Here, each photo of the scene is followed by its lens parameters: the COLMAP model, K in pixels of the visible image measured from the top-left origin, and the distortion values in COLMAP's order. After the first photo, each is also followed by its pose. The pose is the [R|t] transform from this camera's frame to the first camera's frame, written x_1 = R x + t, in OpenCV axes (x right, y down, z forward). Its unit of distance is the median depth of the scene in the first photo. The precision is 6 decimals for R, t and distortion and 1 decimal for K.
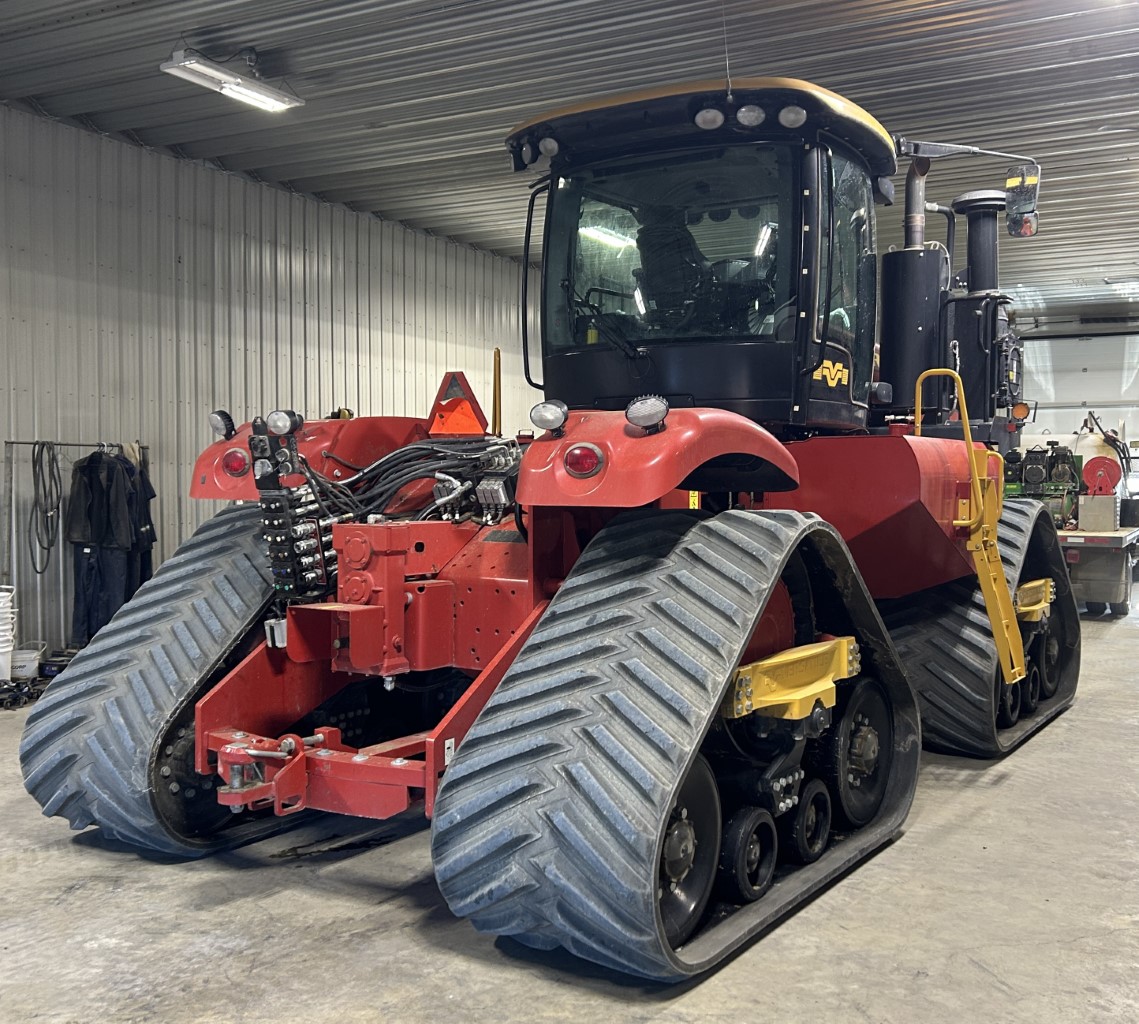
lens RADIAL K [[1232.3, 0, 571.8], [0, 1232.3, 477.9], [0, 0, 1]] dist [0.041474, -0.023019]
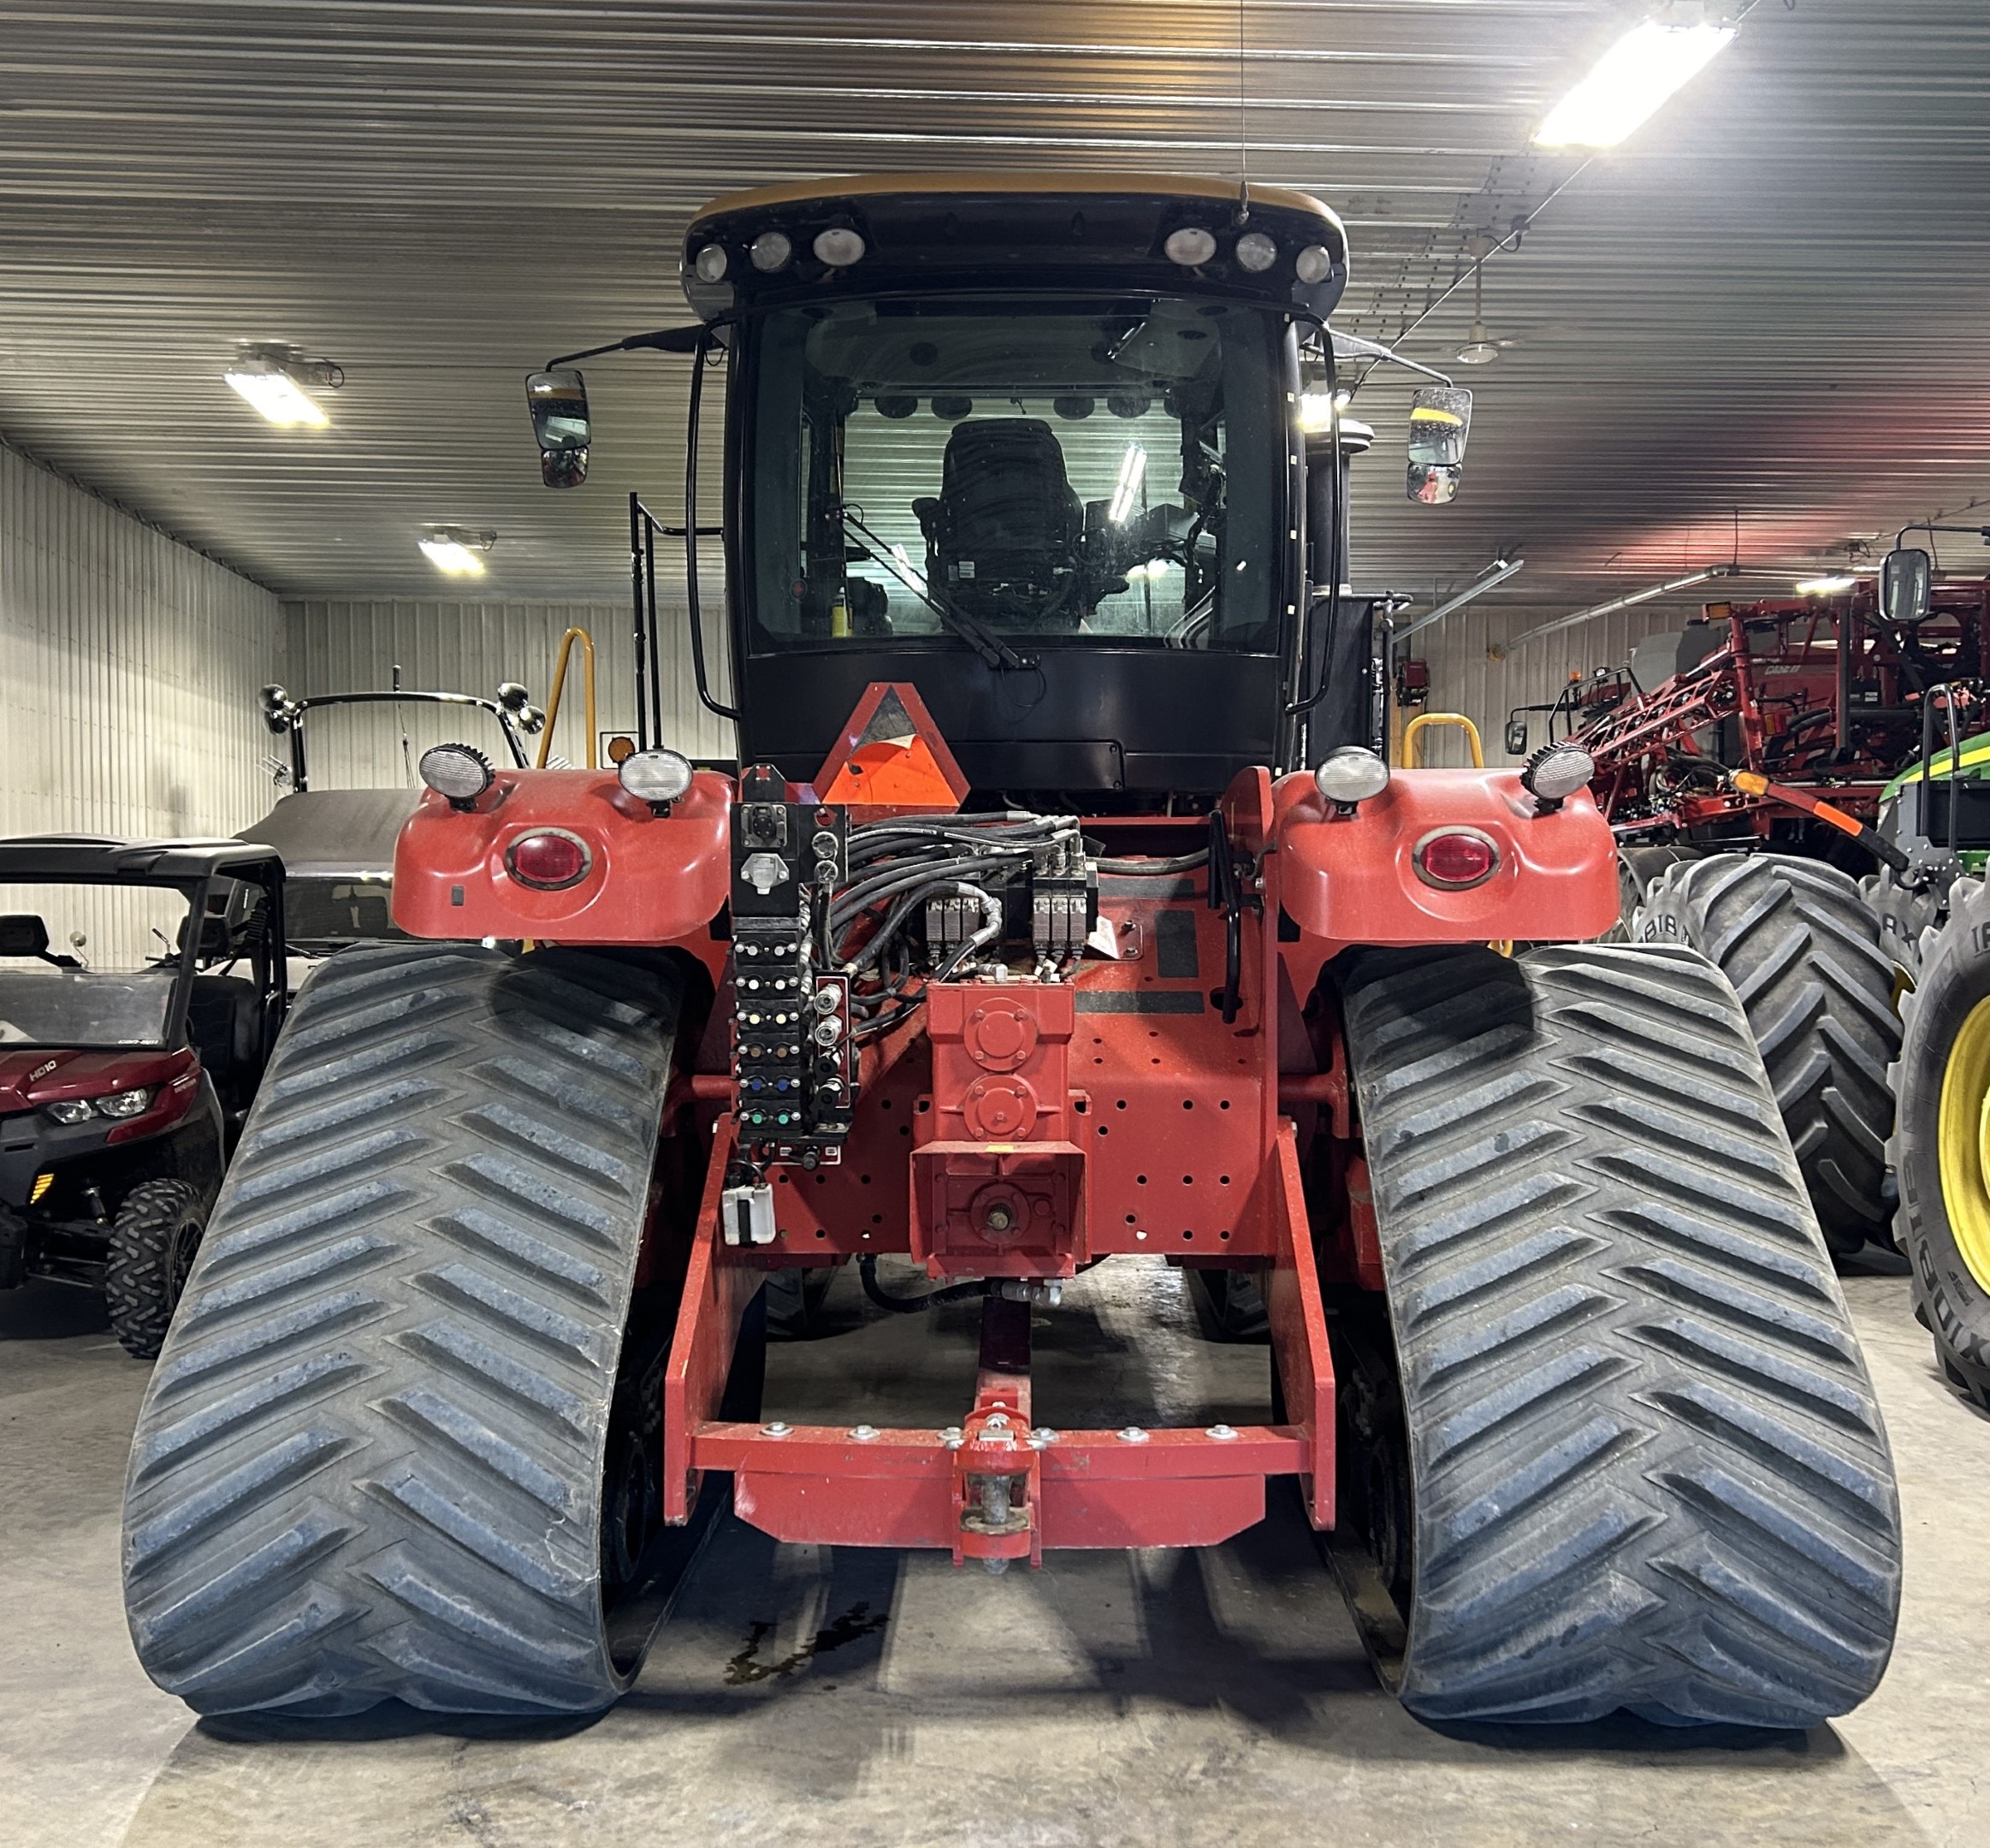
lens RADIAL K [[2317.5, 0, 995.0], [0, 2317.5, 924.0], [0, 0, 1]] dist [0.126447, -0.237573]
pose [[0.843513, -0.008273, 0.537044, -0.657750], [-0.000232, 0.999876, 0.015767, -0.002027], [-0.537108, -0.013424, 0.843407, 0.190232]]
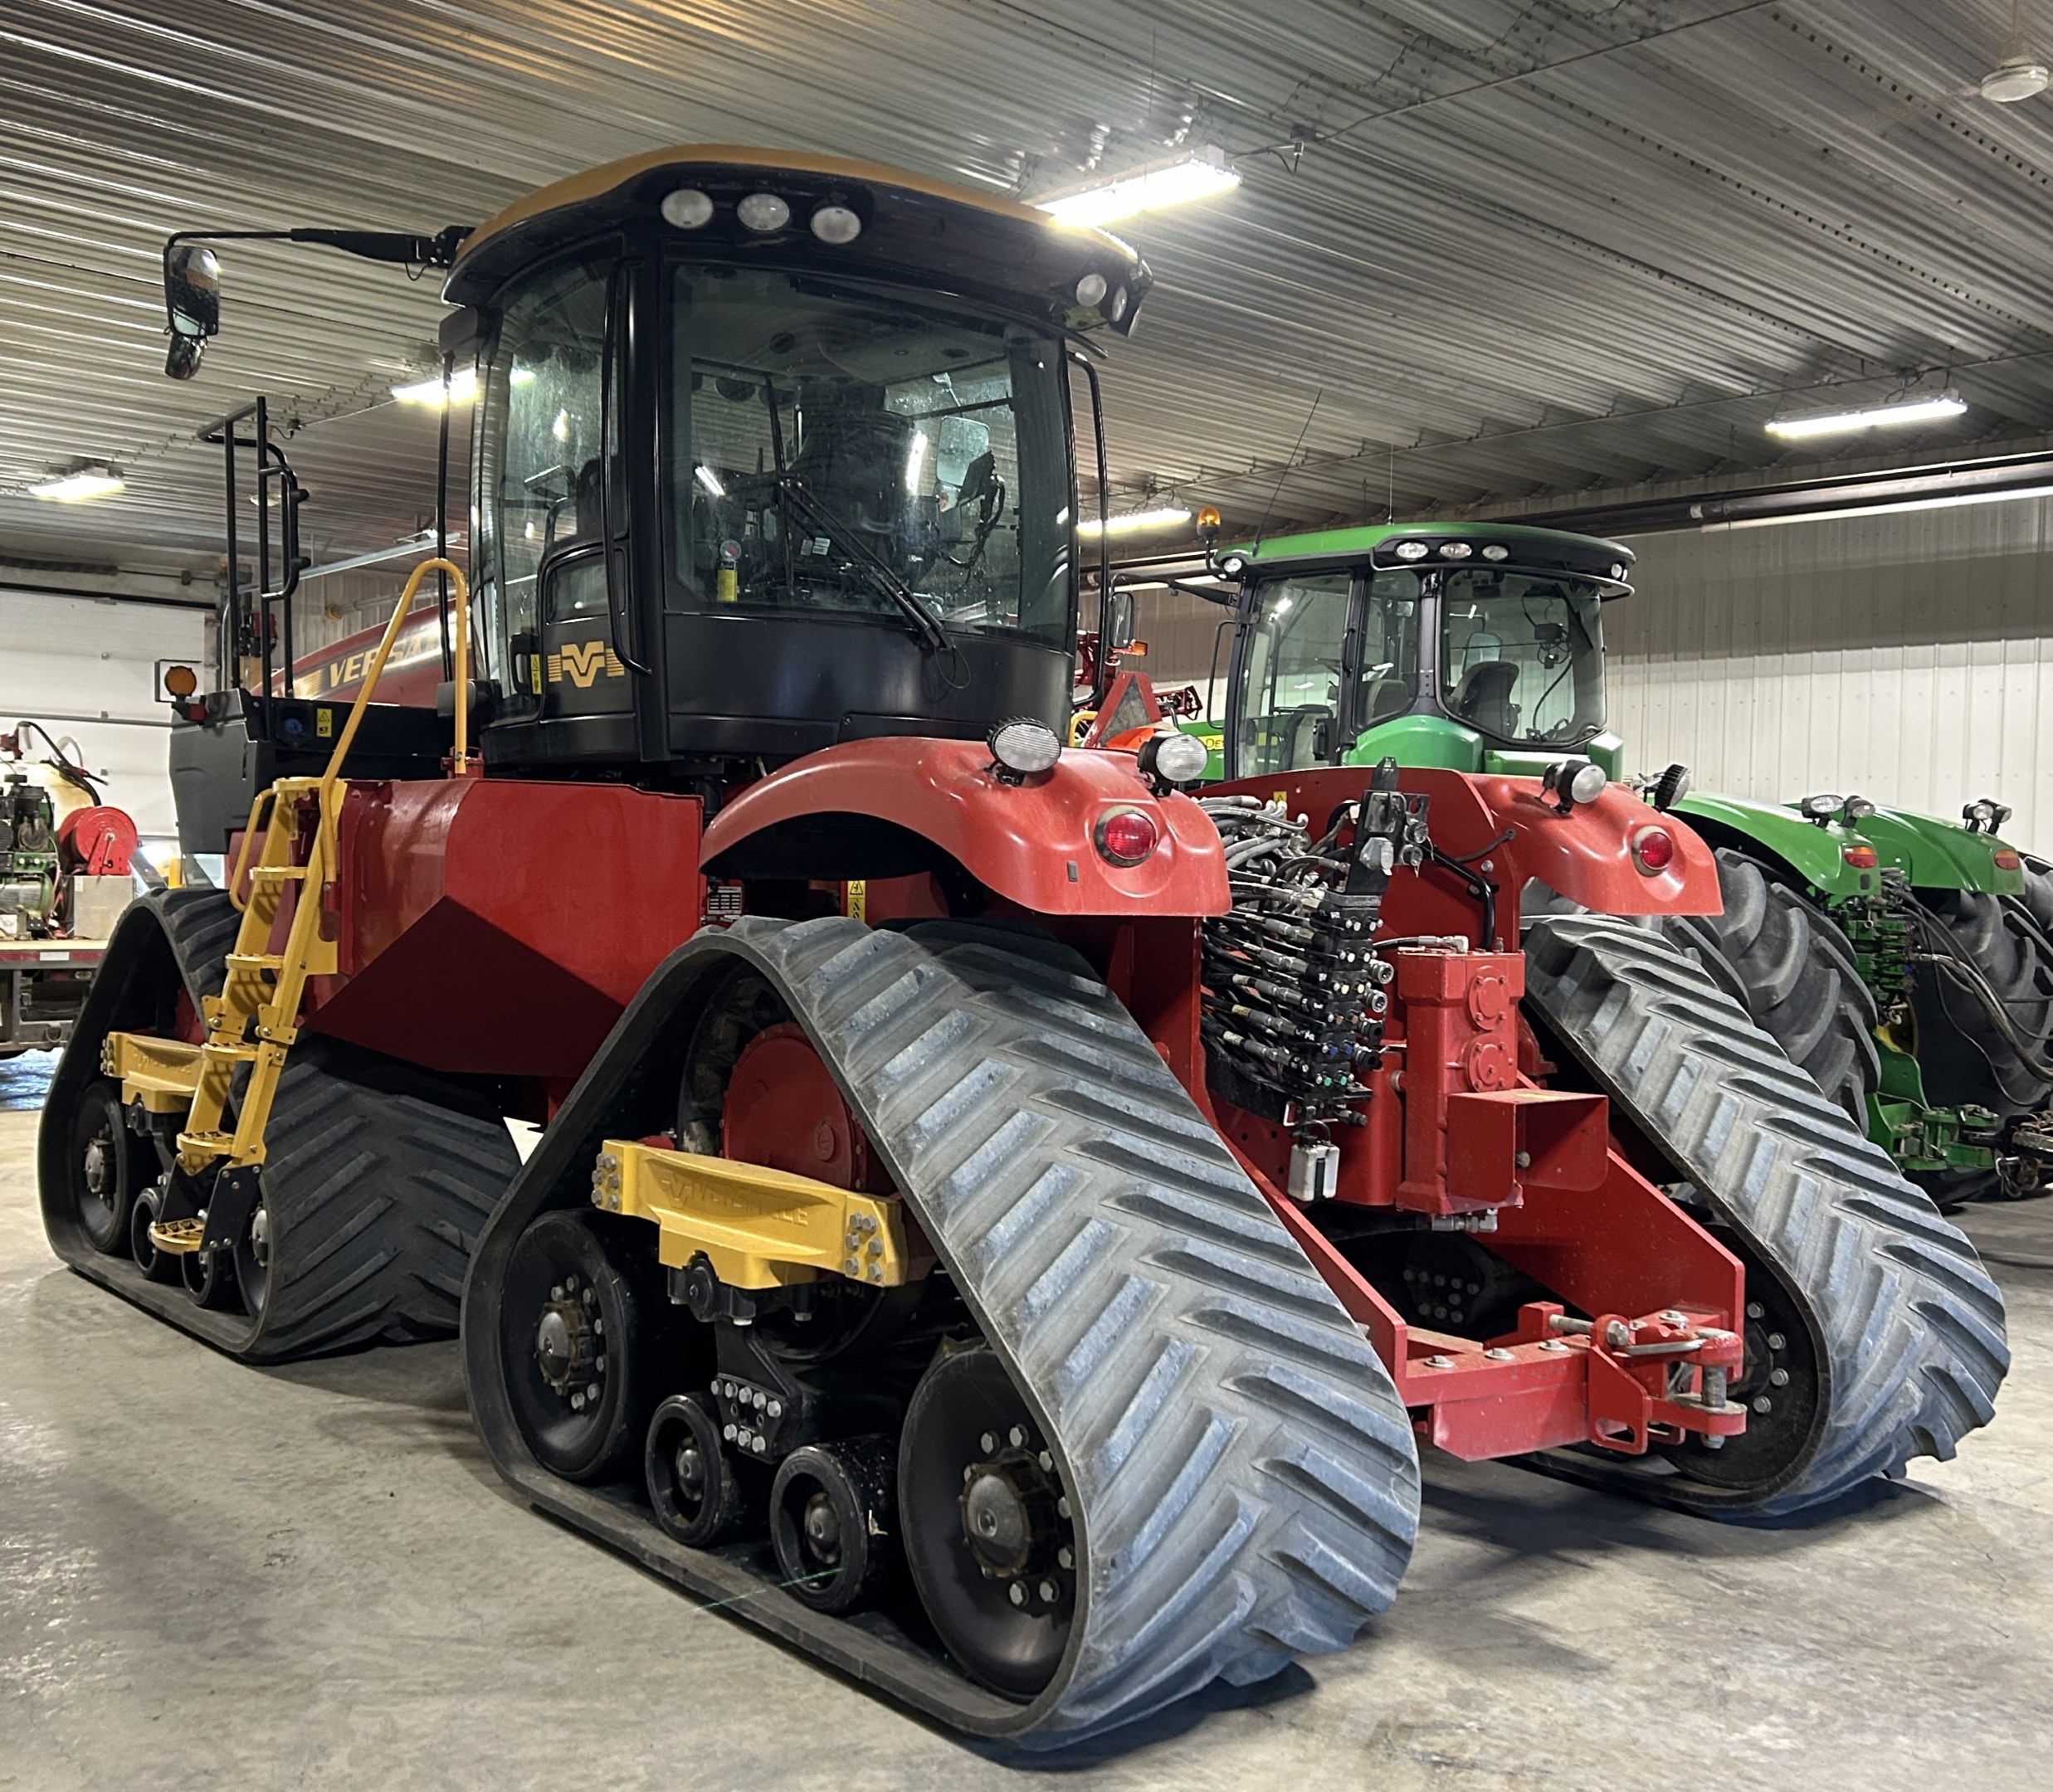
lens RADIAL K [[2216.9, 0, 1029.4], [0, 2216.9, 850.6], [0, 0, 1]] dist [0.051938, -0.011419]
pose [[0.271567, 0.010419, 0.962363, -1.188808], [-0.020352, 0.999780, -0.005081, -0.001399], [-0.962204, -0.018206, 0.271719, 0.885323]]
